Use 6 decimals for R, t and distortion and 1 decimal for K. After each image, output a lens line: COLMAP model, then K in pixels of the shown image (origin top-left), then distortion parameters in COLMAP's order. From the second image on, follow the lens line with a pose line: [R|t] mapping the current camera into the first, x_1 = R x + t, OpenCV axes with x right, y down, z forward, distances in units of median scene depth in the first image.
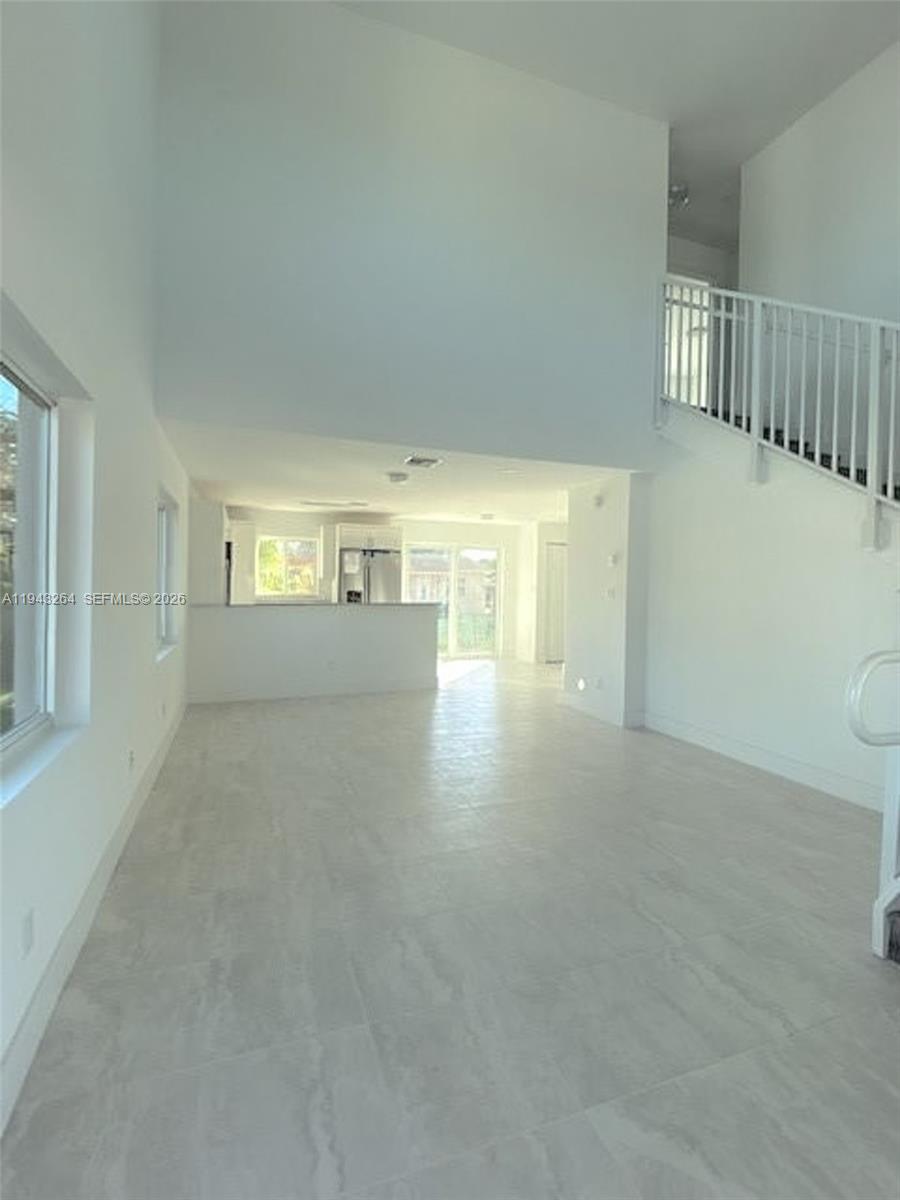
lens RADIAL K [[522.2, 0, 450.0], [0, 522.2, 600.0], [0, 0, 1]] dist [0.000092, 0.000003]
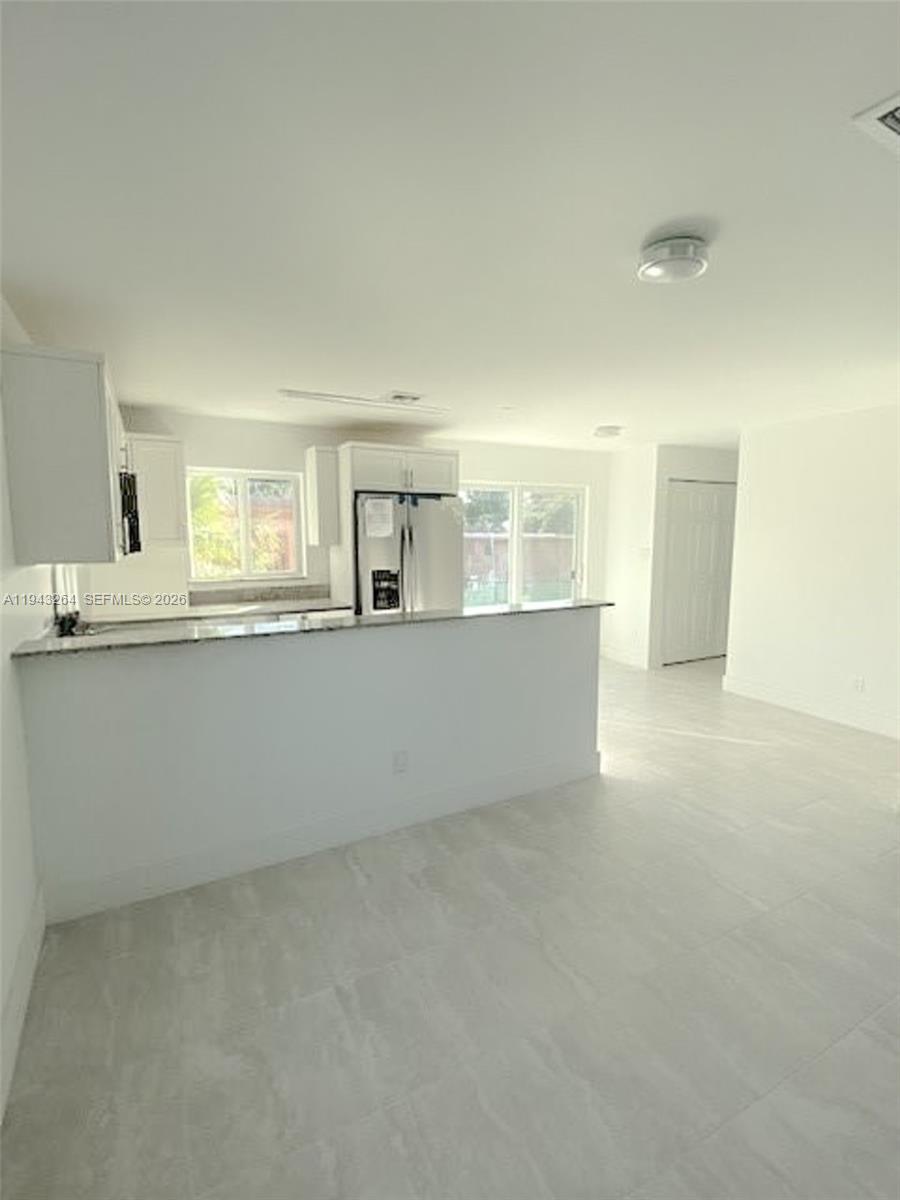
lens RADIAL K [[557.5, 0, 450.0], [0, 557.5, 600.0], [0, 0, 1]] dist [0.000883, 0.000036]
pose [[0.994059, -0.027083, 0.105416, -0.172843], [0.016826, 0.995142, 0.097004, -0.040770], [-0.107531, -0.094654, 0.989686, 0.414855]]
